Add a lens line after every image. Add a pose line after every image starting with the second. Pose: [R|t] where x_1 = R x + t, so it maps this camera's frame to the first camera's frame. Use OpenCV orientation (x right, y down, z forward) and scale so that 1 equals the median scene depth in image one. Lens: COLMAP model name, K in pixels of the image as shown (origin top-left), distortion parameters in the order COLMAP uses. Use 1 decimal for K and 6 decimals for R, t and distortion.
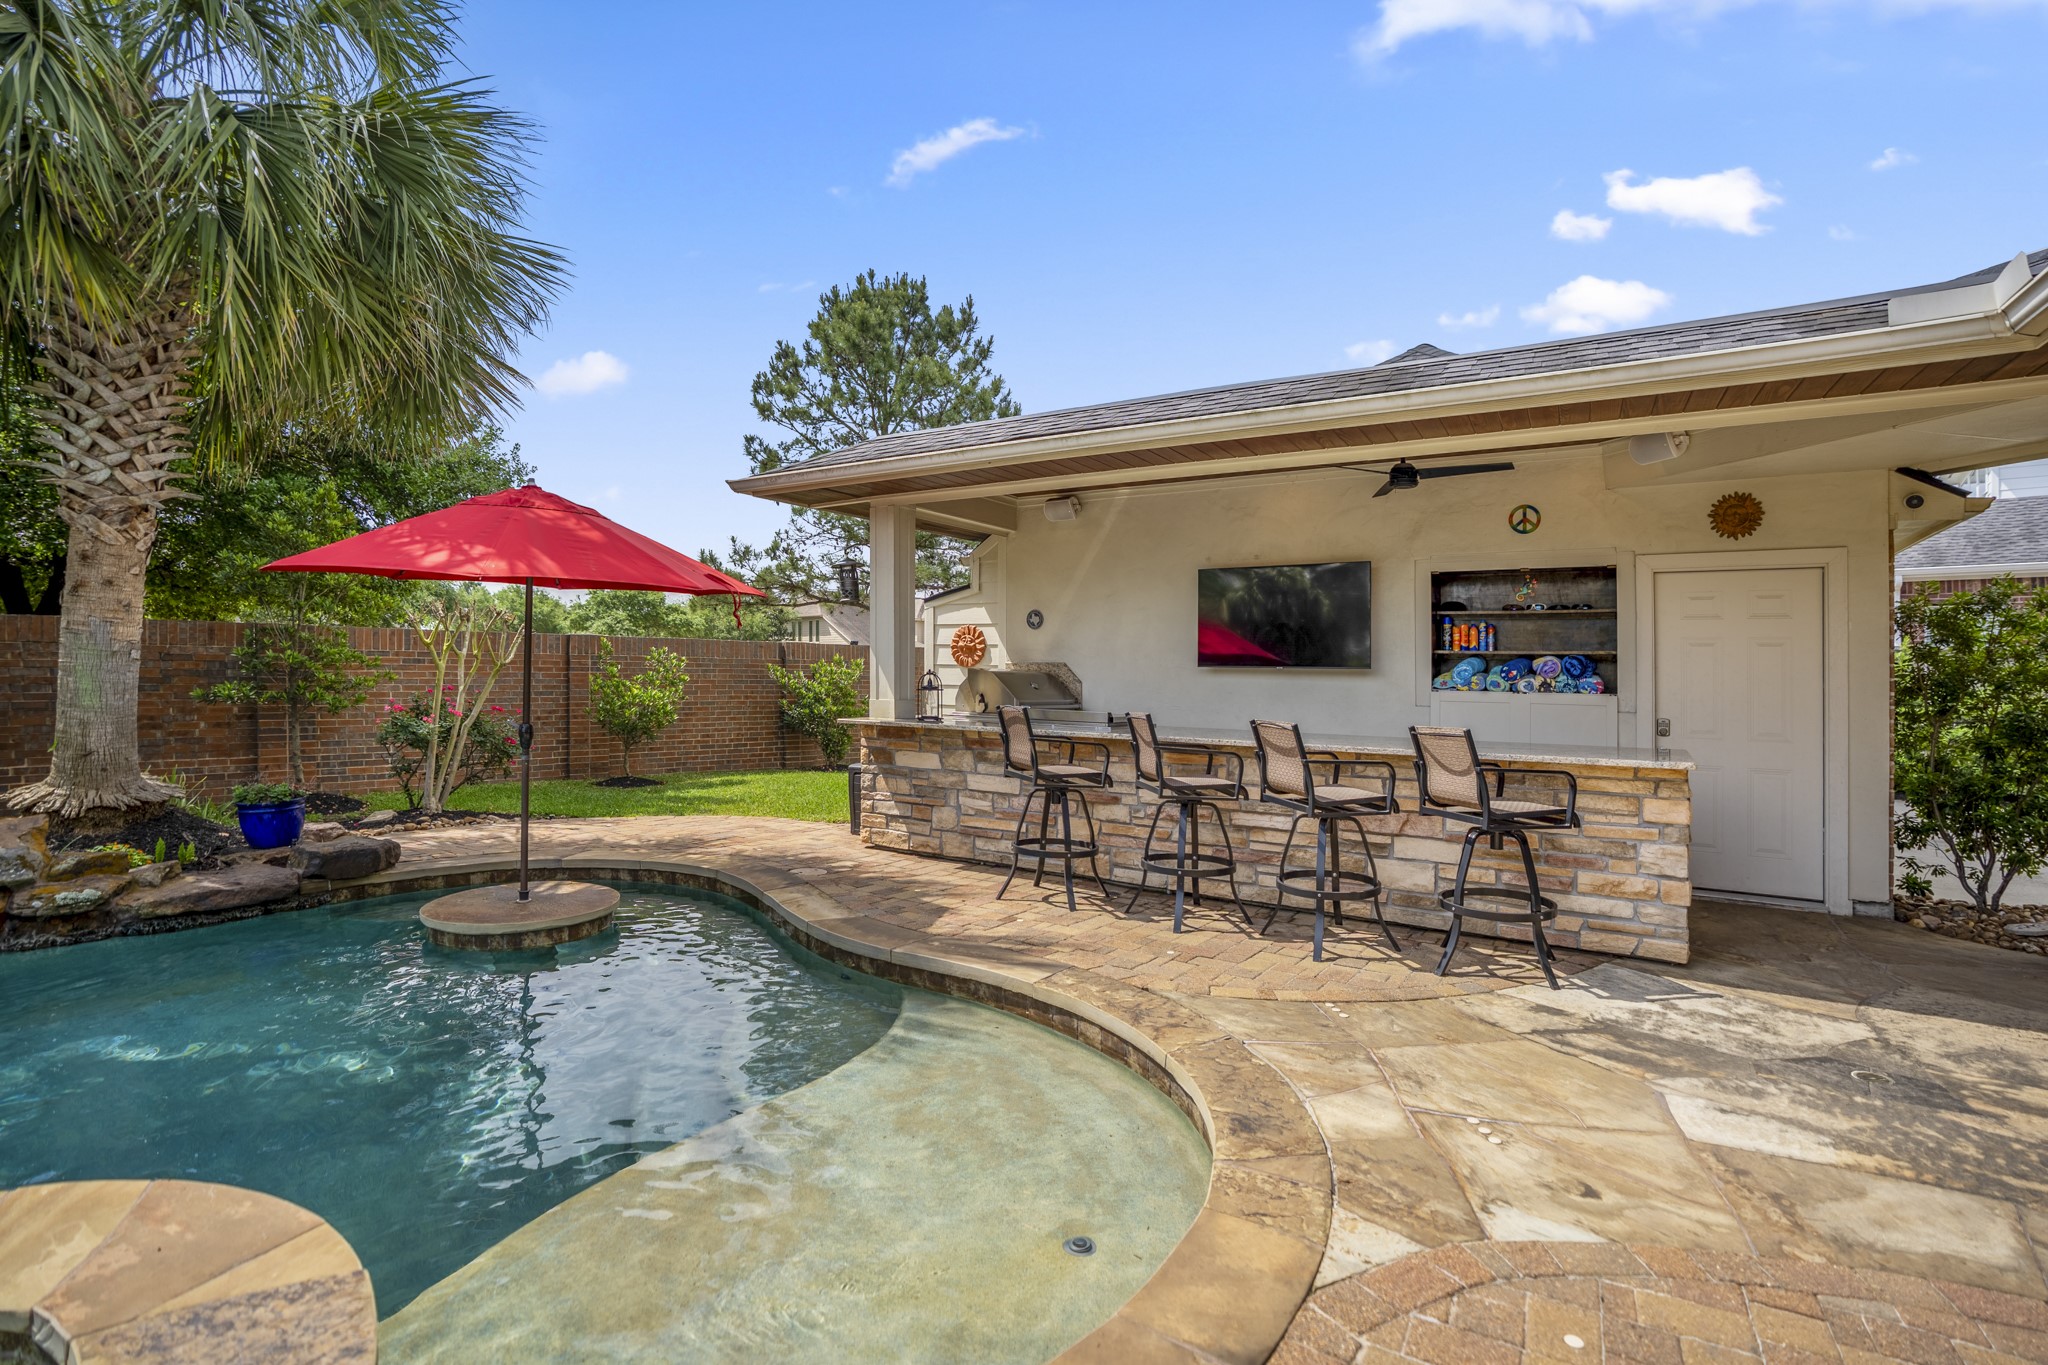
lens RADIAL K [[970.4, 0, 1019.7], [0, 970.4, 686.5], [0, 0, 1]] dist [-0.070491, 0.030153]
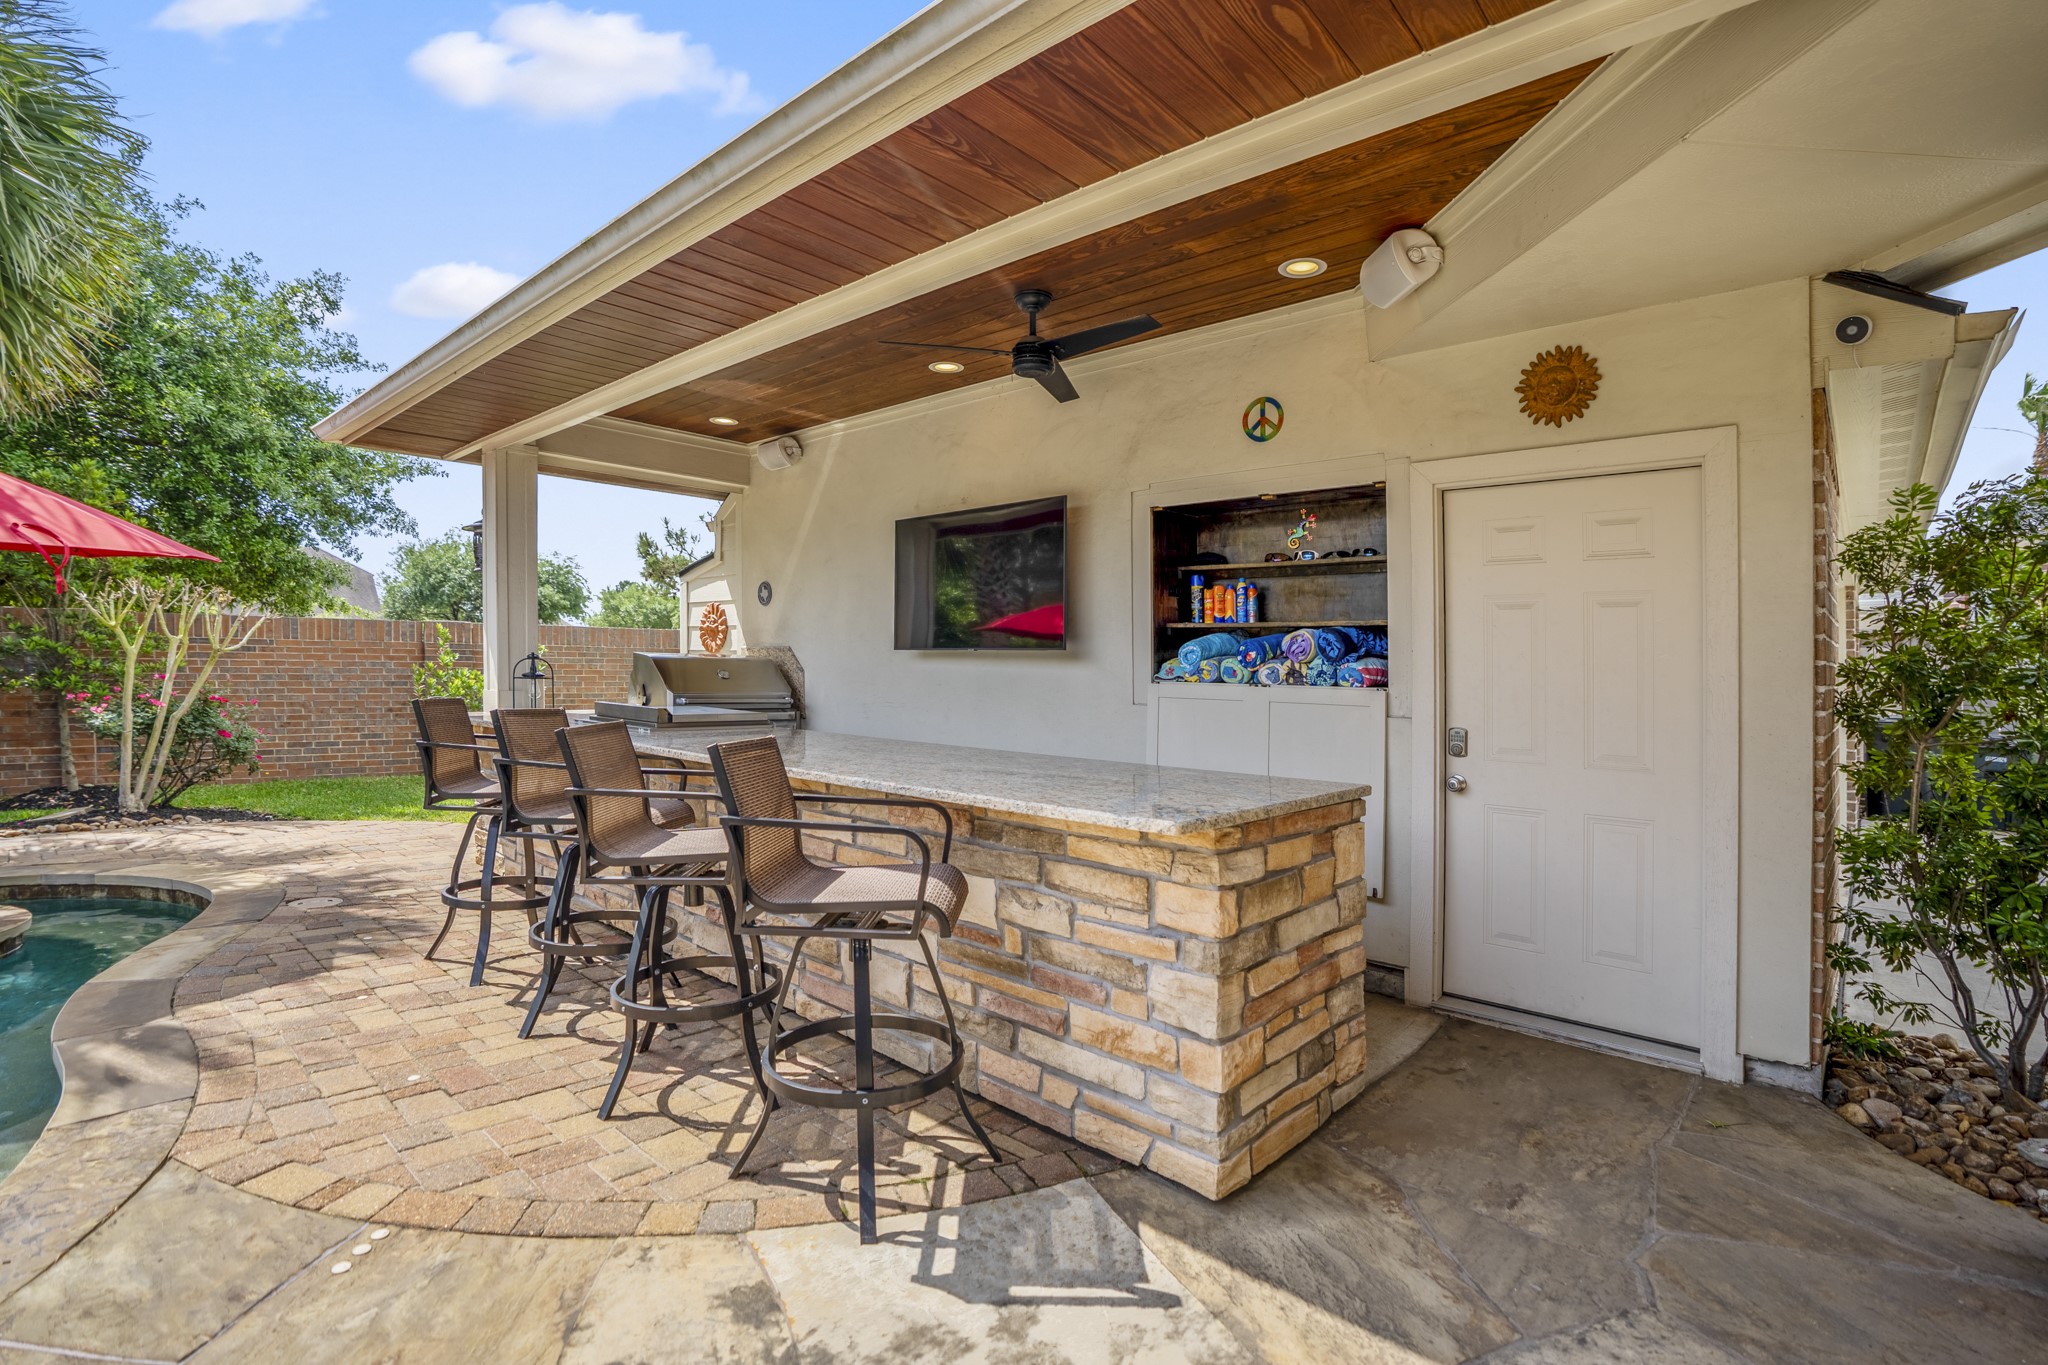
lens RADIAL K [[970.4, 0, 1019.7], [0, 970.4, 686.5], [0, 0, 1]] dist [-0.070491, 0.030153]
pose [[0.985583, 0.005556, -0.169103, 0.490362], [-0.004882, 0.999978, 0.004405, 0.005373], [0.169124, -0.003516, 0.985588, 0.329472]]
